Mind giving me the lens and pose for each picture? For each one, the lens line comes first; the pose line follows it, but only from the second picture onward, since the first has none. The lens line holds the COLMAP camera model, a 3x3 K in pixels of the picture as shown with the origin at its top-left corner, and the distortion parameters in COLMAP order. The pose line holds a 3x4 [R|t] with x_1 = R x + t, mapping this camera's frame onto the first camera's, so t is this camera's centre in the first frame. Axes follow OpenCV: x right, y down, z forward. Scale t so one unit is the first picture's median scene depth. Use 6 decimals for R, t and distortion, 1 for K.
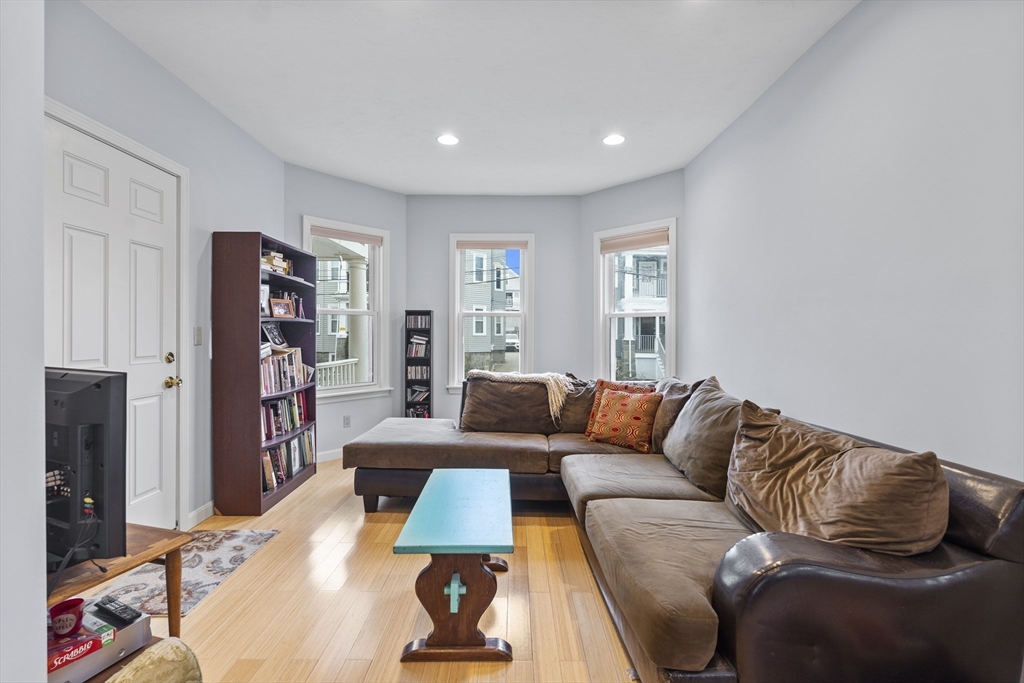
lens RADIAL K [[484.9, 0, 508.5], [0, 484.9, 336.0], [0, 0, 1]] dist [-0.001733, -0.000075]
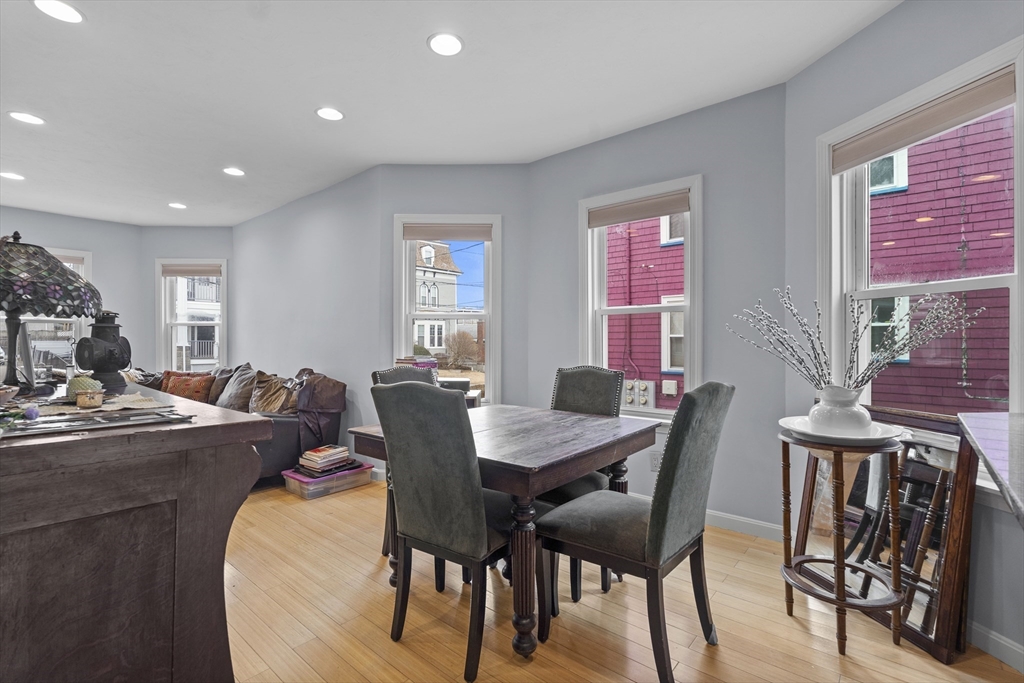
lens RADIAL K [[463.0, 0, 506.9], [0, 463.0, 338.9], [0, 0, 1]] dist [-0.005334, -0.000335]
pose [[0.654336, -0.005333, 0.756185, -0.178046], [0.008617, 0.999963, -0.000404, 0.005687], [-0.756155, 0.006781, 0.654358, -0.629679]]
